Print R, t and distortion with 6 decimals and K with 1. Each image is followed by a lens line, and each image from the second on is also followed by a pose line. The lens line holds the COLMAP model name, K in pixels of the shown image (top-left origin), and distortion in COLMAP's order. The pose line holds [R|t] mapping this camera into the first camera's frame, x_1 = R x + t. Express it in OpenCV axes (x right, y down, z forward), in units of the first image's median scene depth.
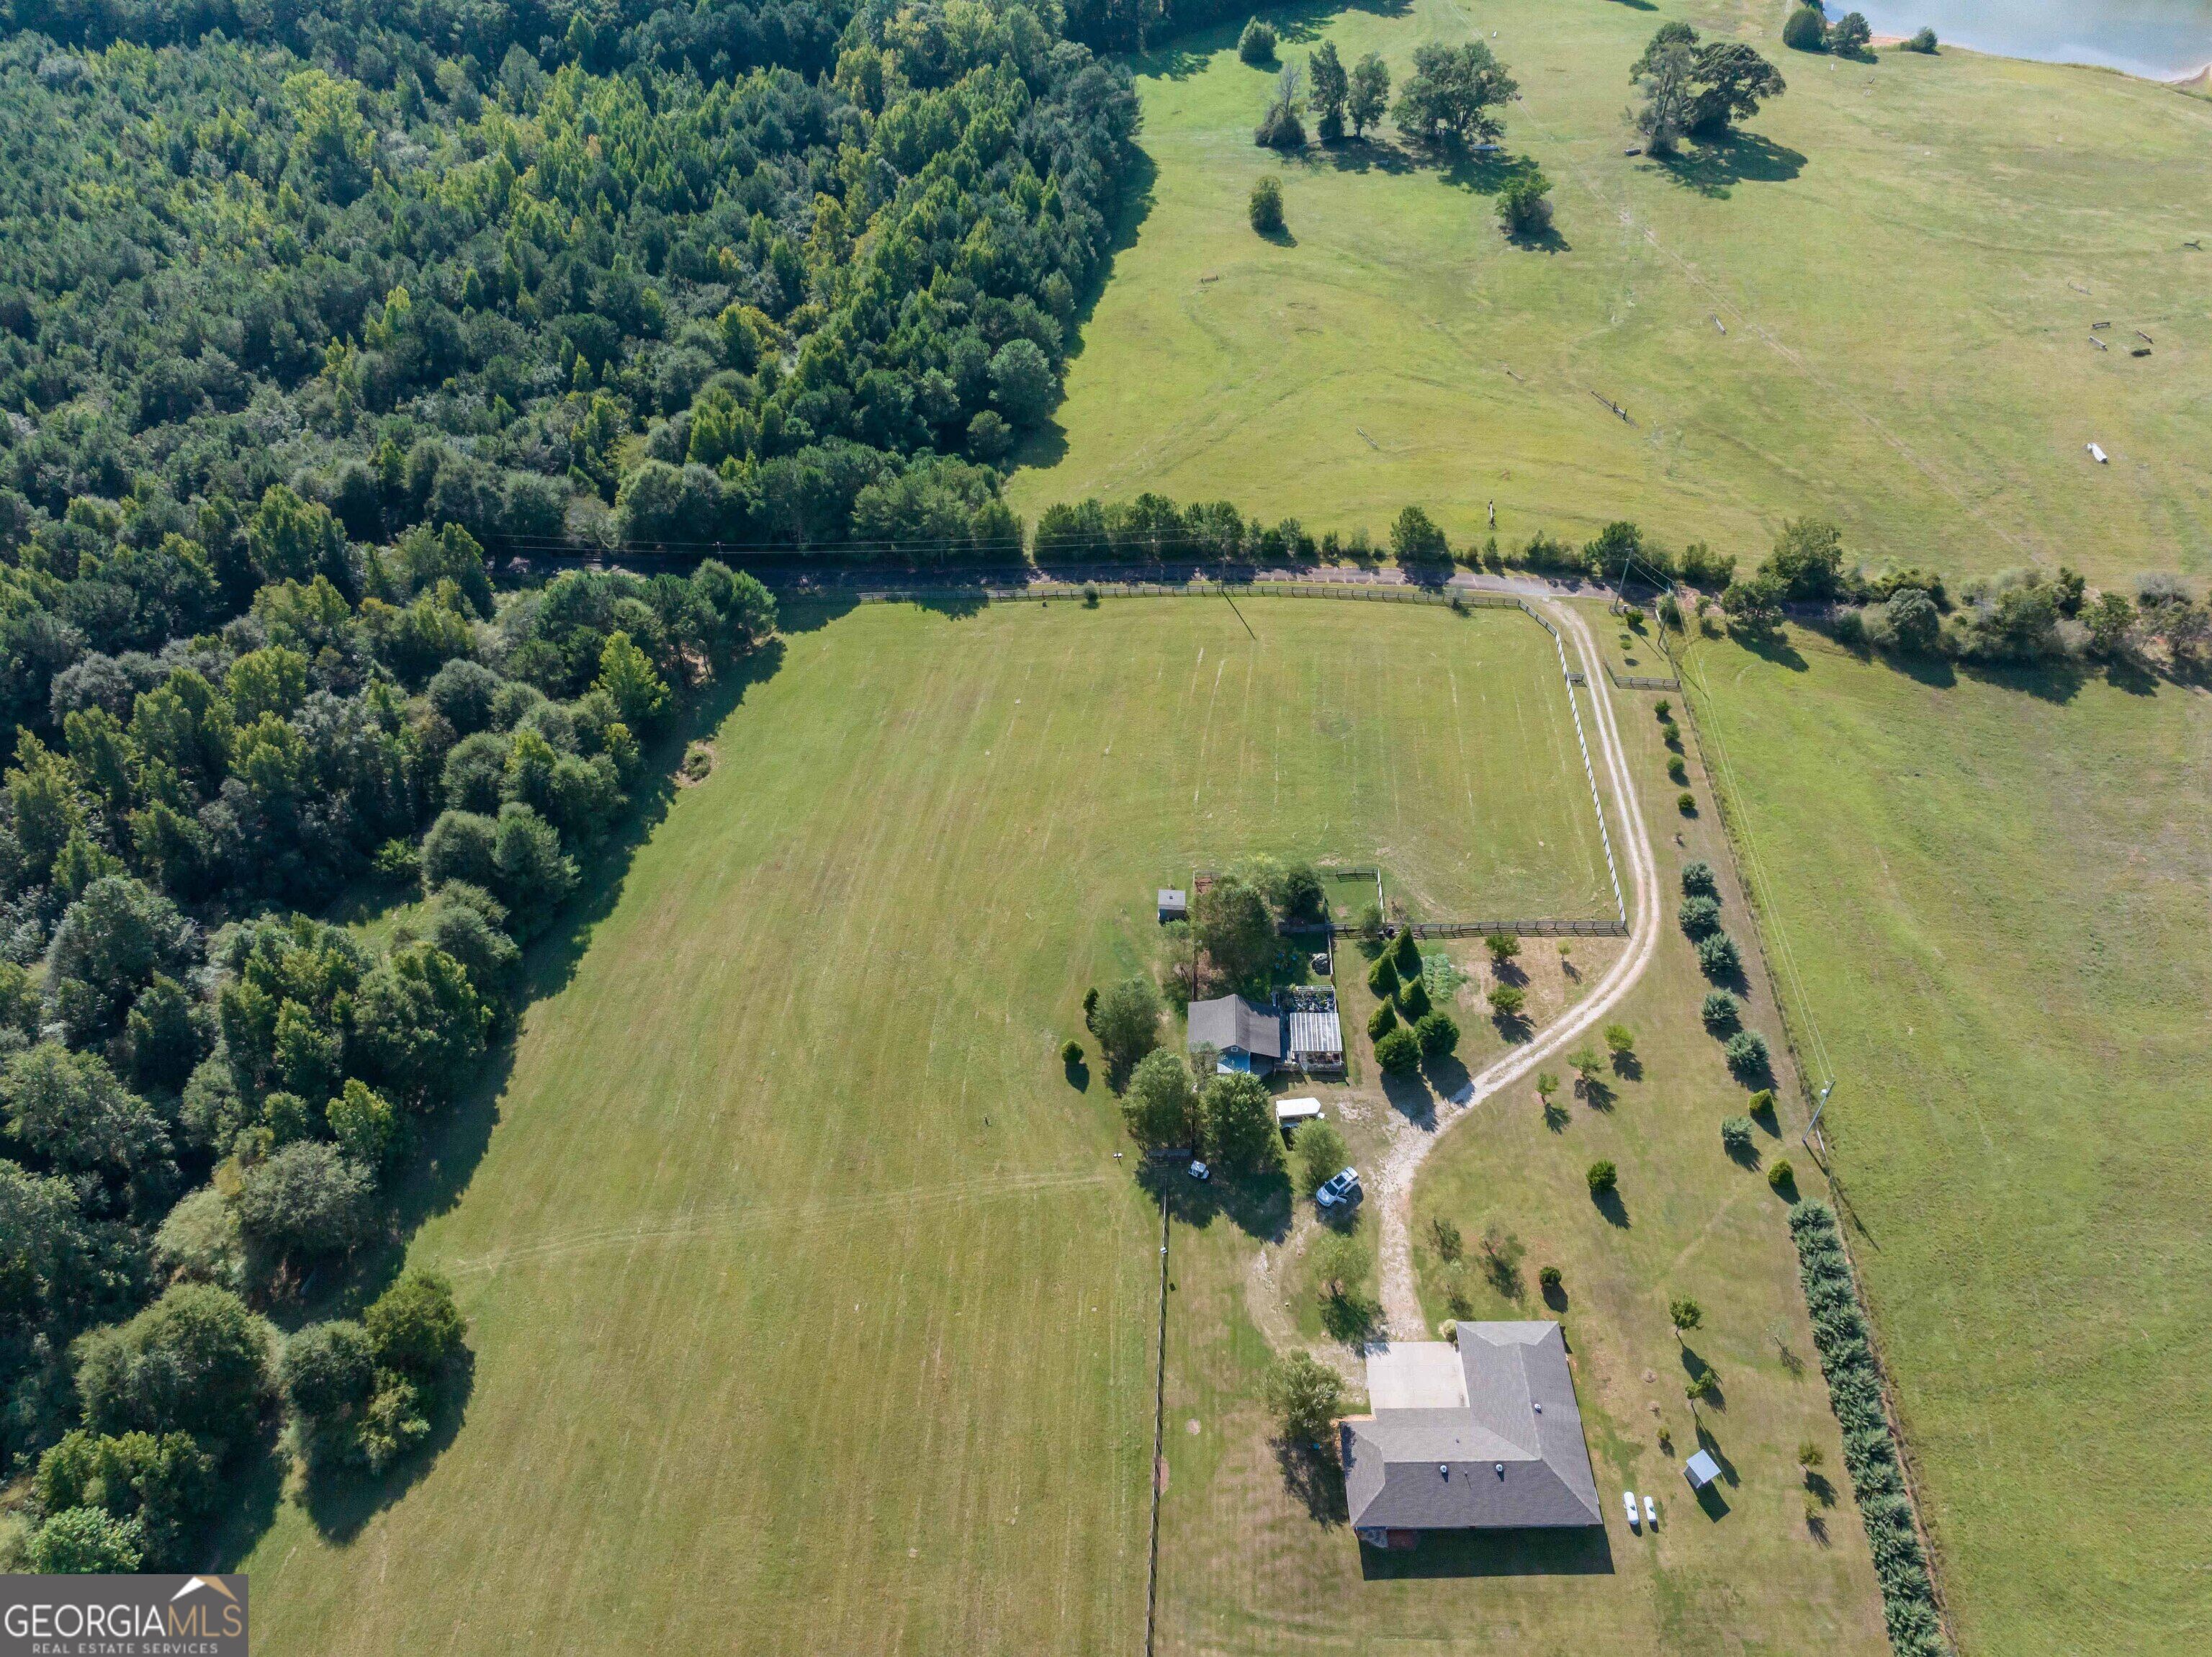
lens RADIAL K [[1552.2, 0, 1106.3], [0, 1552.2, 834.8], [0, 0, 1]] dist [-0.034451, 0.019470]
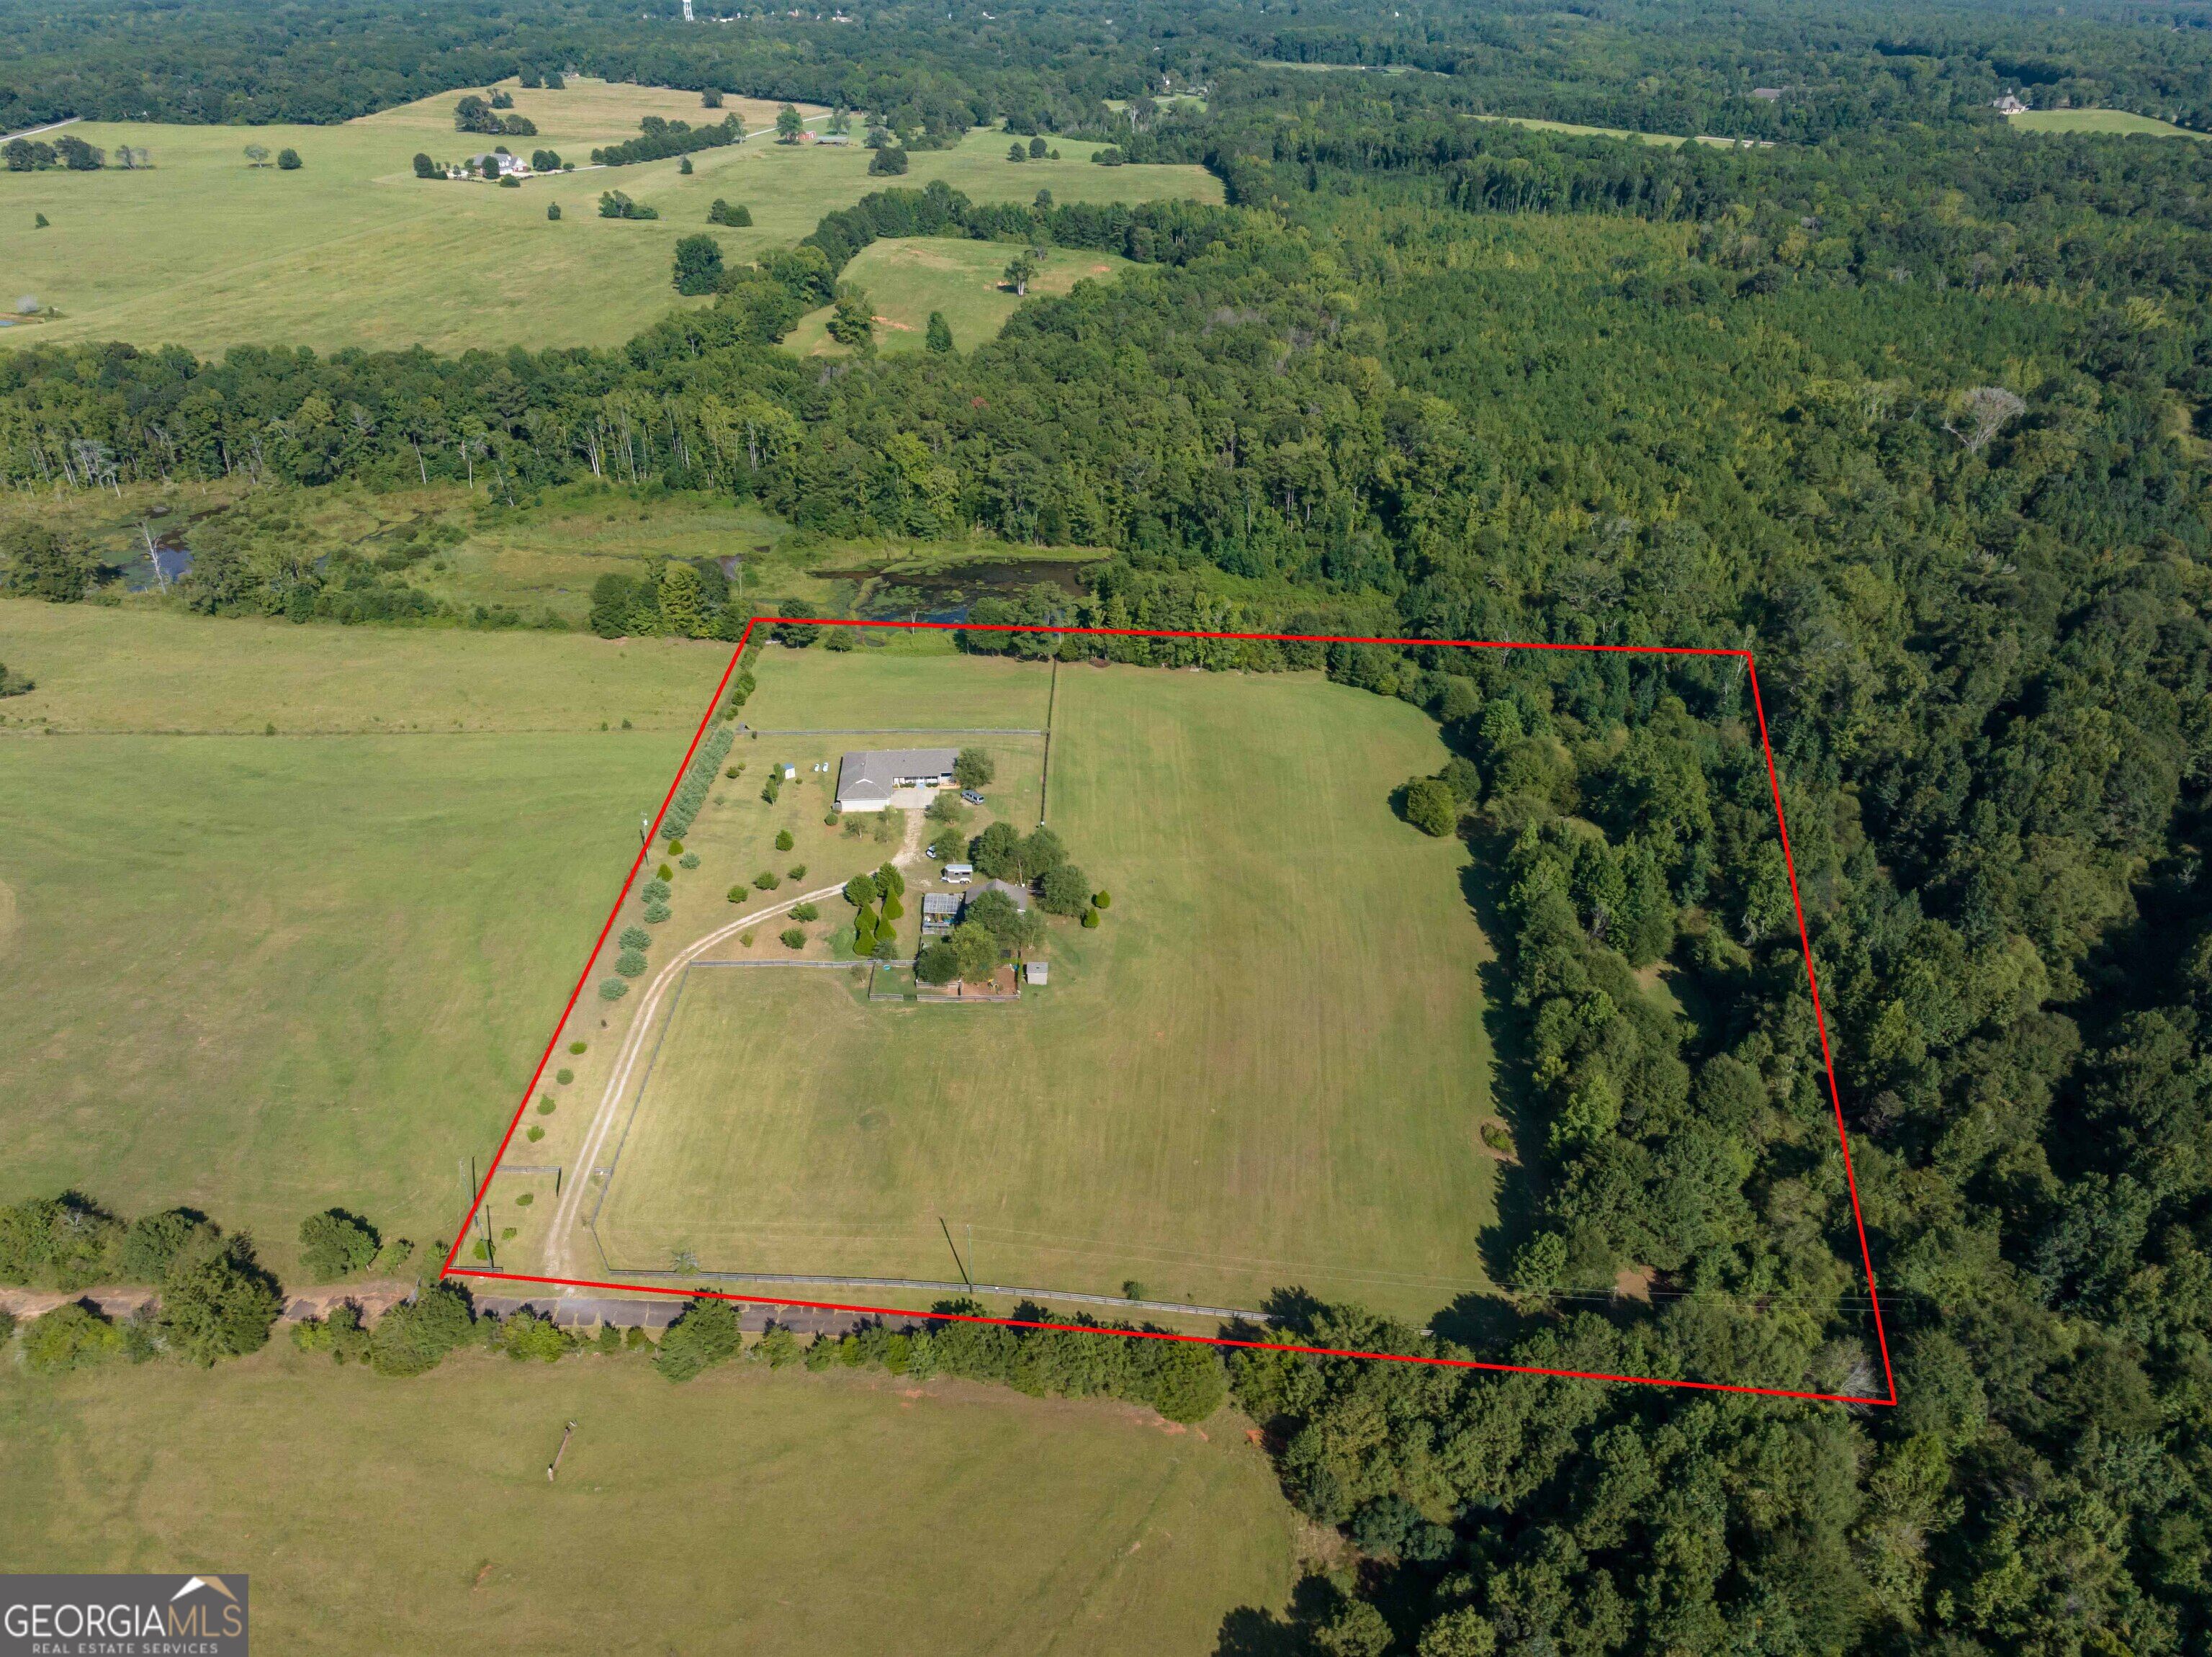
lens RADIAL K [[1552.2, 0, 1106.0], [0, 1552.2, 825.2], [0, 0, 1]] dist [-0.034451, 0.019470]
pose [[-0.997781, 0.017859, -0.064141, 0.066433], [-0.057937, 0.241797, 0.968596, -1.259532], [0.032807, 0.970163, -0.240226, 1.211307]]
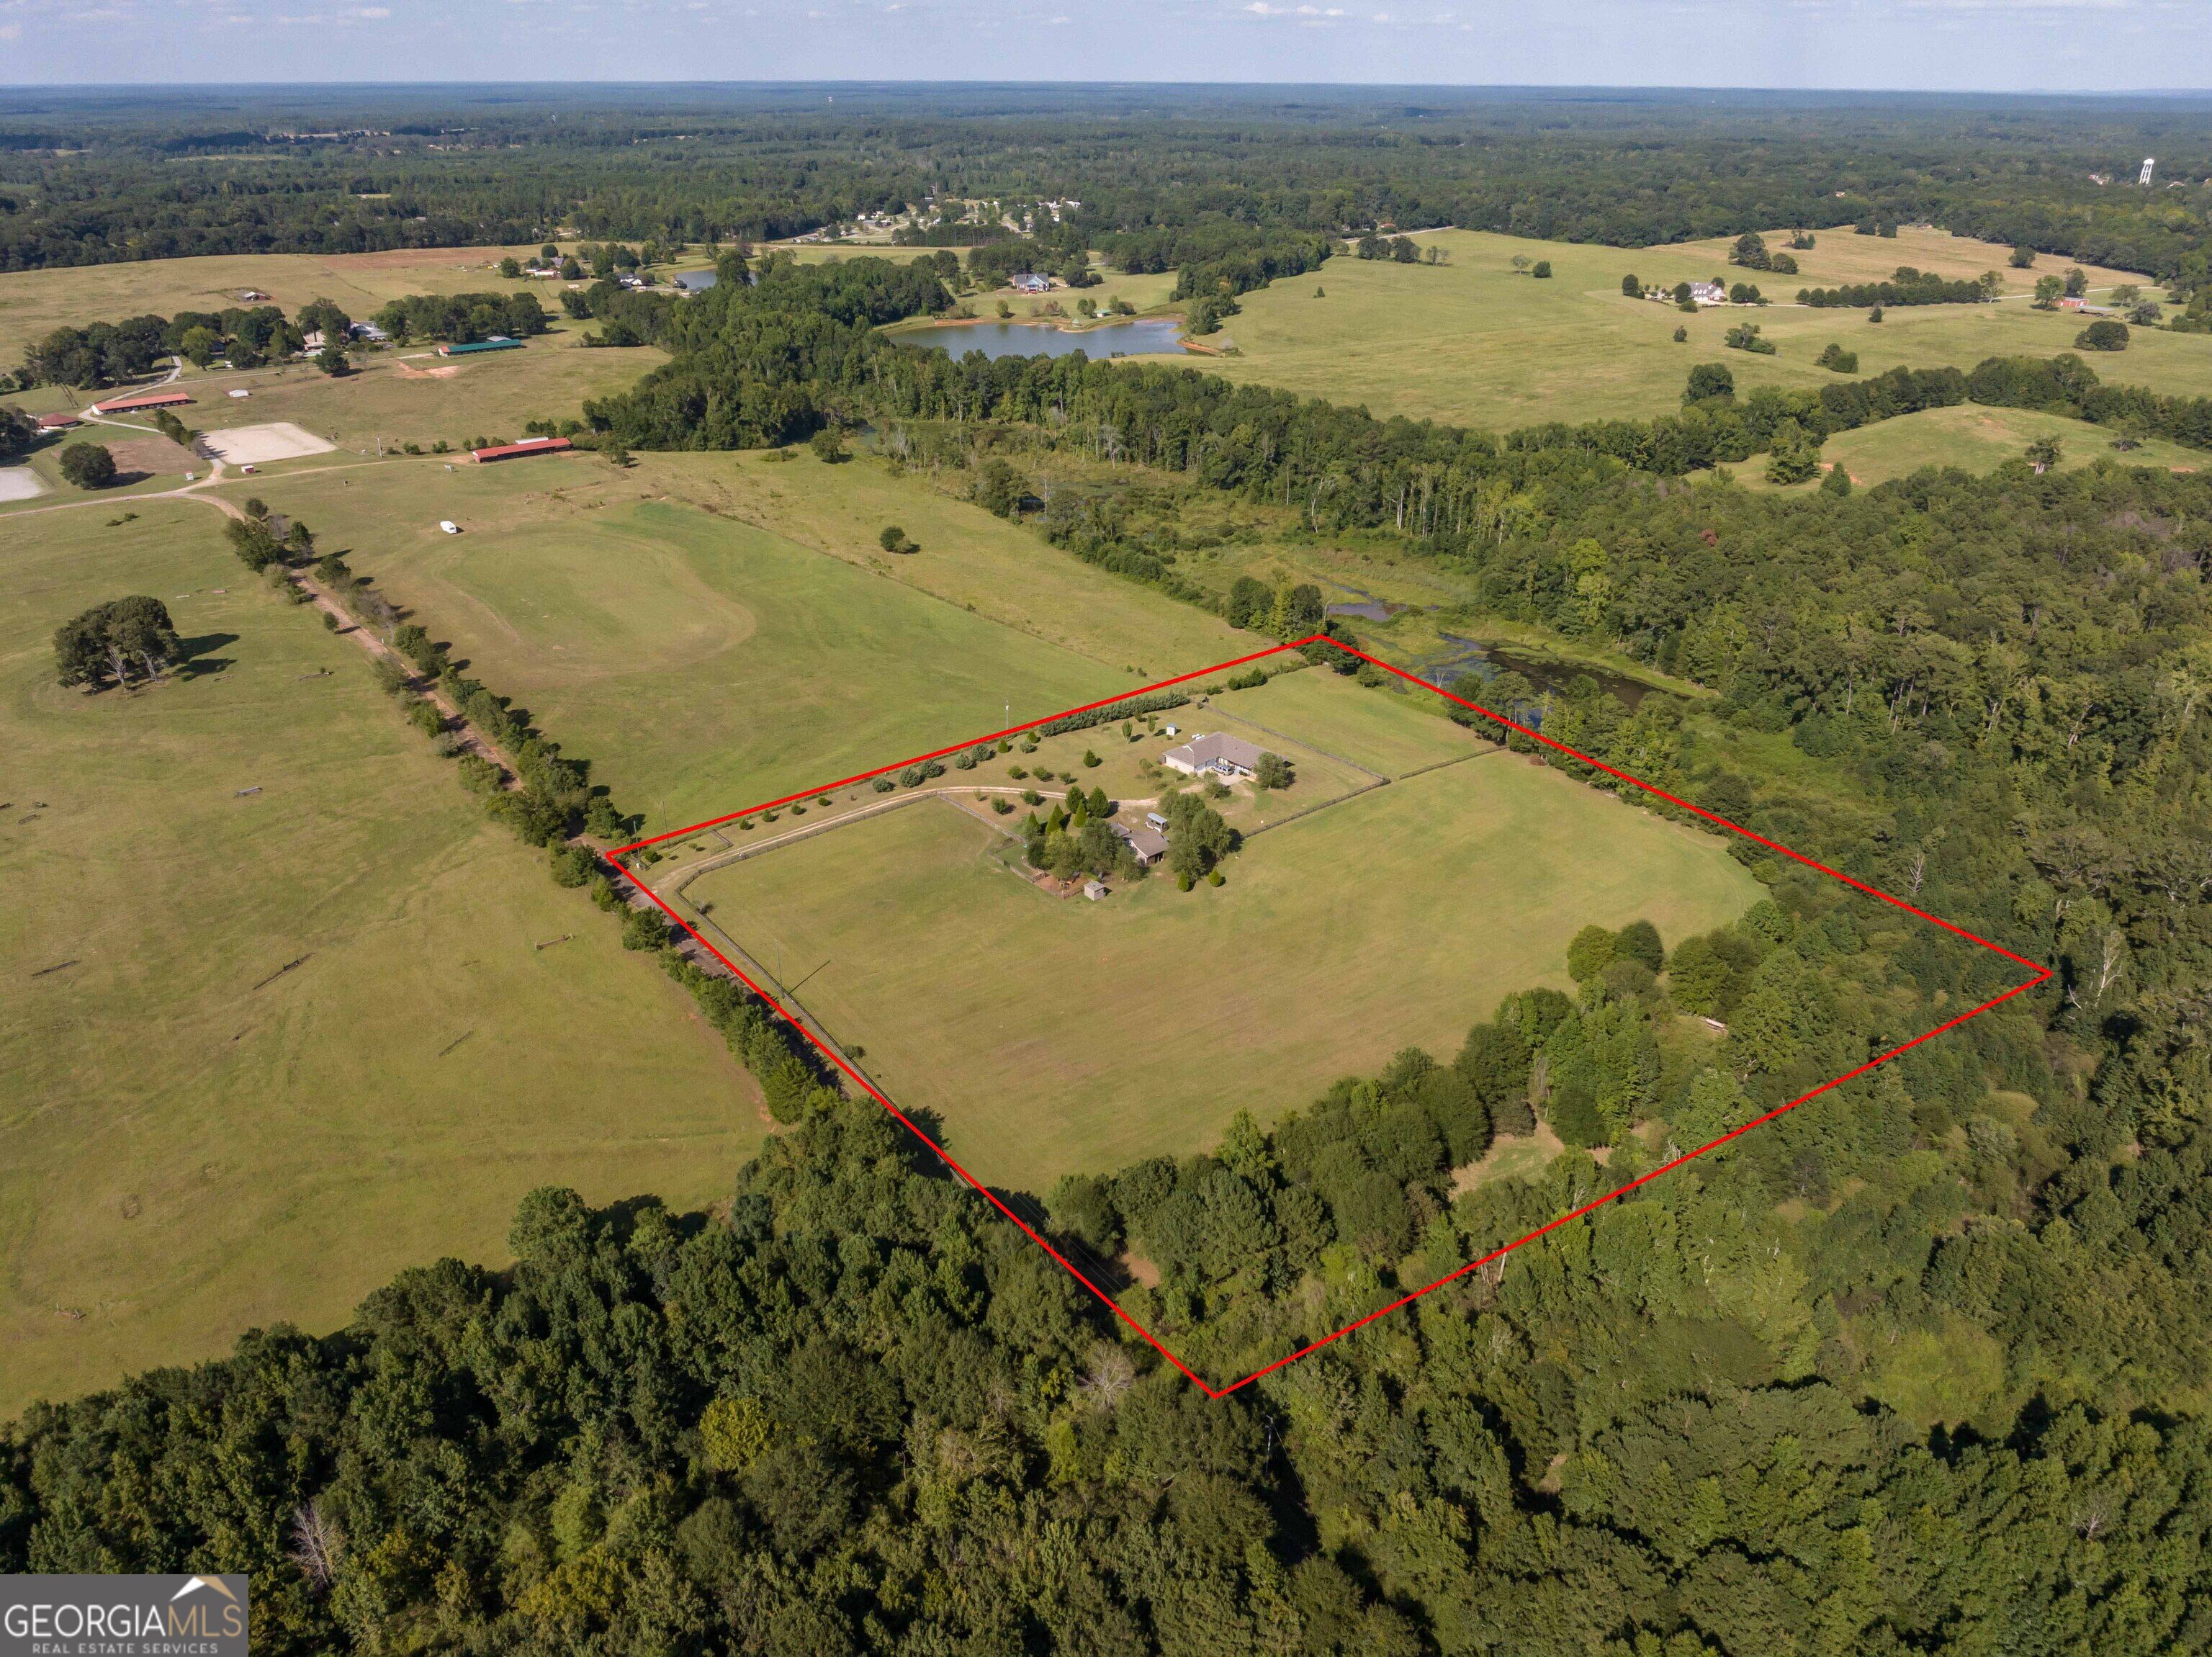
lens RADIAL K [[1552.2, 0, 1101.0], [0, 1552.2, 826.1], [0, 0, 1]] dist [-0.034451, 0.019470]
pose [[-0.687033, -0.329377, 0.647686, -0.987426], [0.513598, 0.410411, 0.753511, -1.195522], [-0.514007, 0.850337, -0.112799, 1.137135]]
